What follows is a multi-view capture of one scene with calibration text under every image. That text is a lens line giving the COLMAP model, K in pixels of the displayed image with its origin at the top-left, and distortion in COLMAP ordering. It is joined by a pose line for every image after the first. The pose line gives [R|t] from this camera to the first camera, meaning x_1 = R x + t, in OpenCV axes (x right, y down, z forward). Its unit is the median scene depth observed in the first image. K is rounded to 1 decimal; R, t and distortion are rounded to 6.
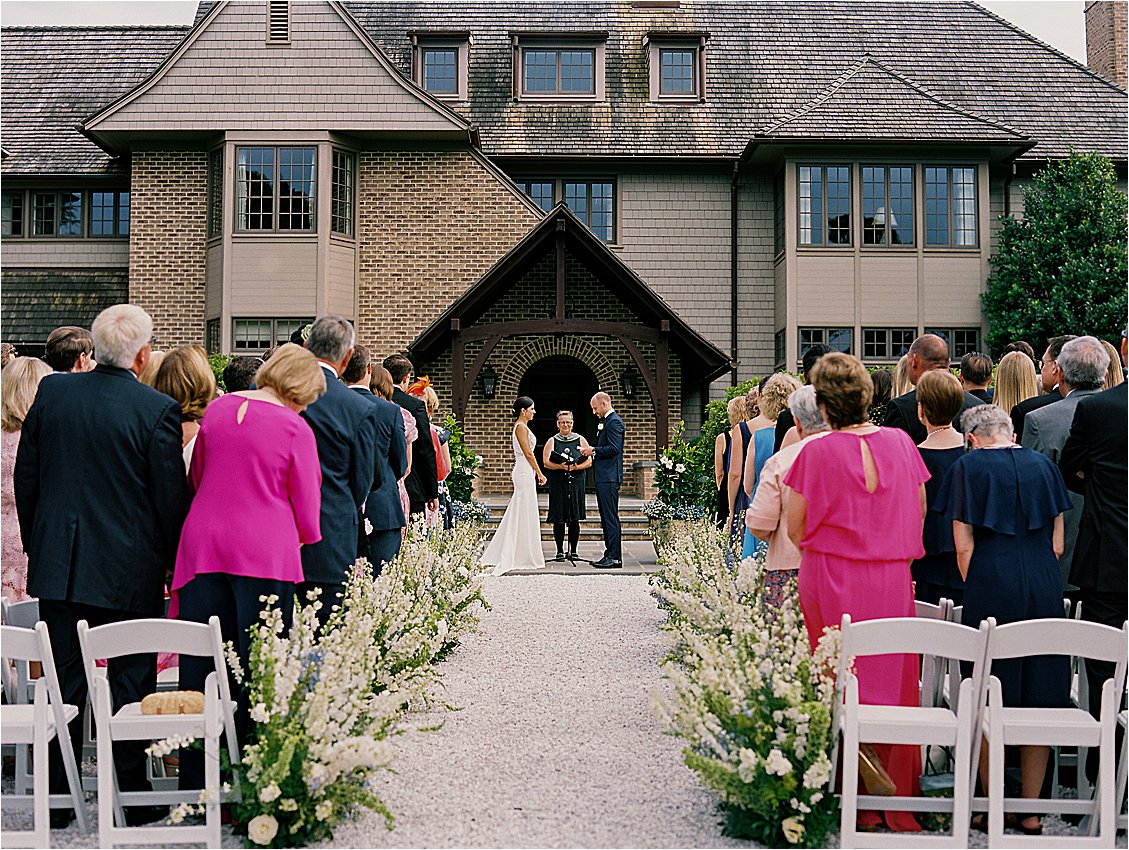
lens RADIAL K [[2152.0, 0, 564.5], [0, 2152.0, 425.0], [0, 0, 1]] dist [-0.120035, 0.012681]
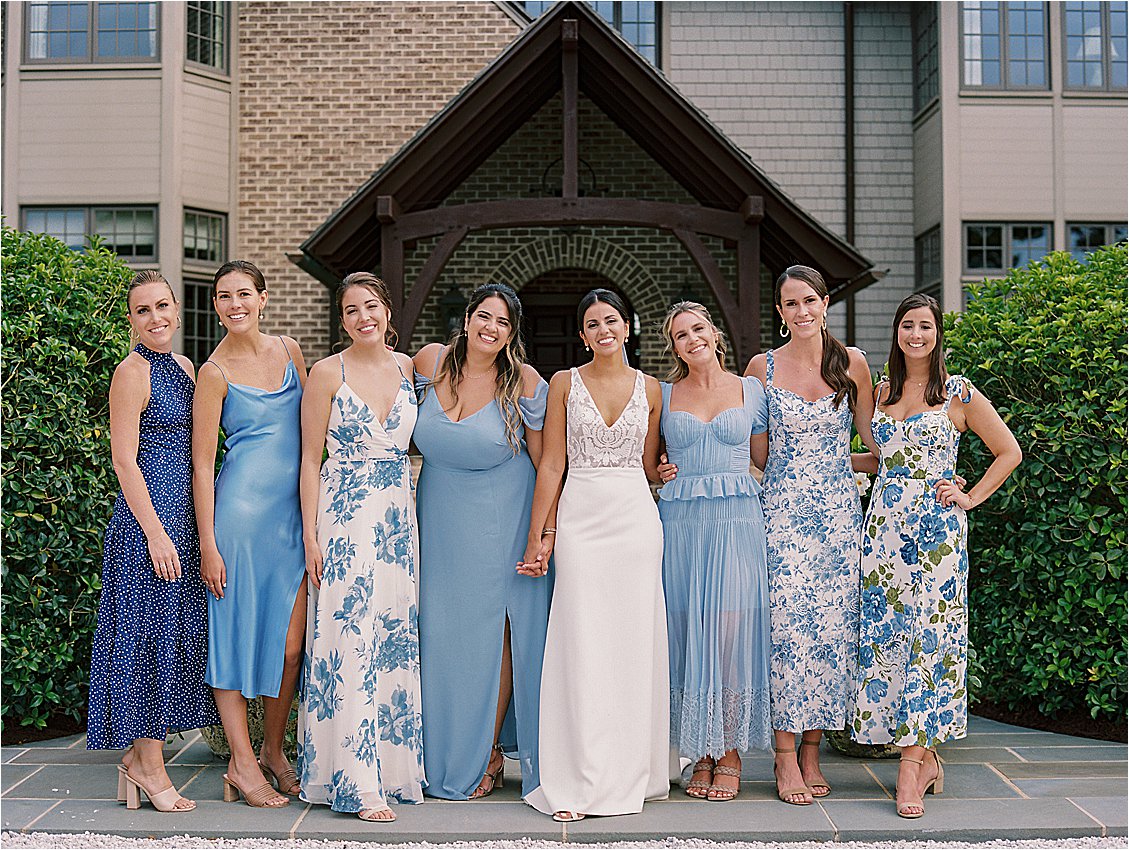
lens RADIAL K [[2152.0, 0, 564.5], [0, 2152.0, 425.0], [0, 0, 1]] dist [-0.120035, 0.012681]
pose [[0.999956, -0.004185, -0.008380, 0.000798], [0.004334, 0.999833, 0.017759, 0.000853], [0.008304, -0.017795, 0.999807, 0.393837]]
